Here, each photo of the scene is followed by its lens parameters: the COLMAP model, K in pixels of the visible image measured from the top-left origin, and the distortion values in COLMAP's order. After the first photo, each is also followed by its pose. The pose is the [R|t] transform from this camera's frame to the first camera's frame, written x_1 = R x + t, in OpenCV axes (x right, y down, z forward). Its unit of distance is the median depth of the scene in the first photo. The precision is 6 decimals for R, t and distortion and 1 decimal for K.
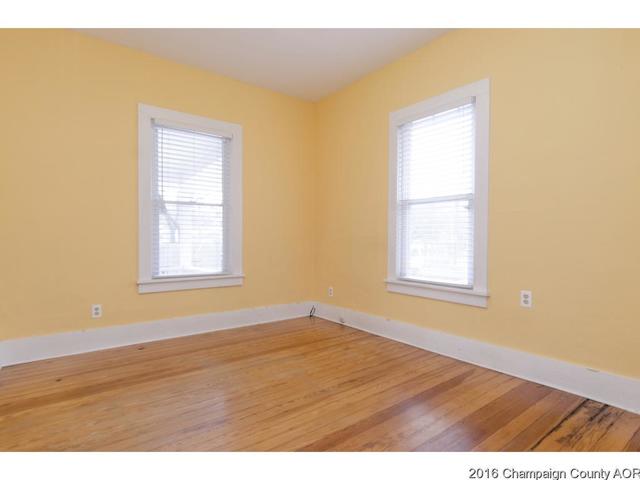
lens RADIAL K [[341.9, 0, 322.3], [0, 341.9, 227.9], [0, 0, 1]] dist [0.011265, -0.000312]
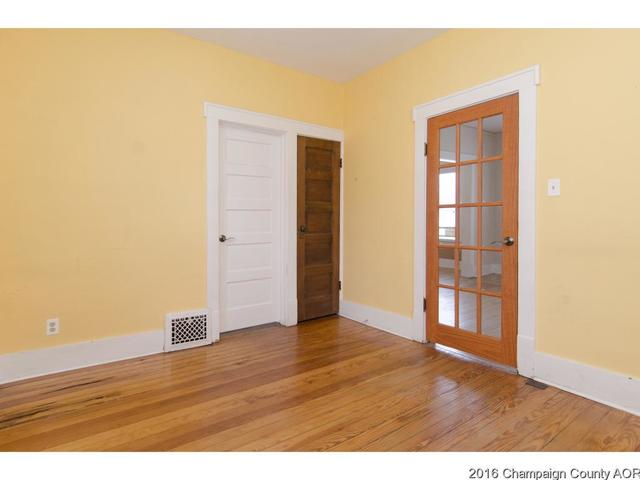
lens RADIAL K [[341.9, 0, 322.3], [0, 341.9, 227.9], [0, 0, 1]] dist [0.011265, -0.000312]
pose [[-0.999891, -0.001950, 0.014635, -0.051425], [-0.001961, 0.999998, -0.000691, 0.001975], [-0.014634, -0.000720, -0.999893, 1.404889]]
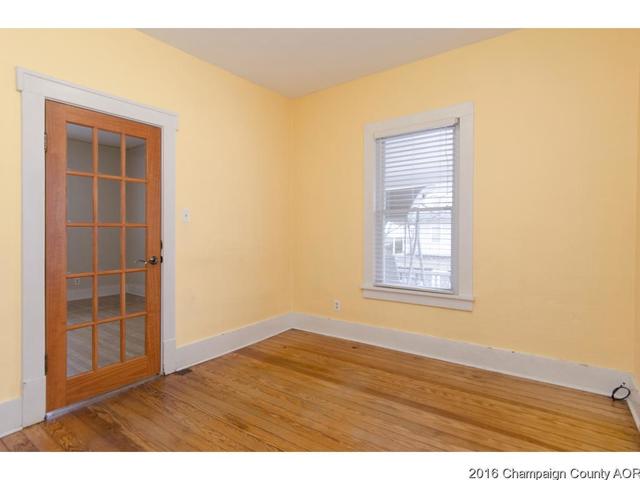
lens RADIAL K [[341.9, 0, 322.3], [0, 341.9, 227.9], [0, 0, 1]] dist [0.011265, -0.000312]
pose [[0.277922, -0.022150, -0.960348, 0.574658], [0.032599, 0.999376, -0.013616, -0.026242], [0.960050, -0.027523, 0.278471, 0.668343]]
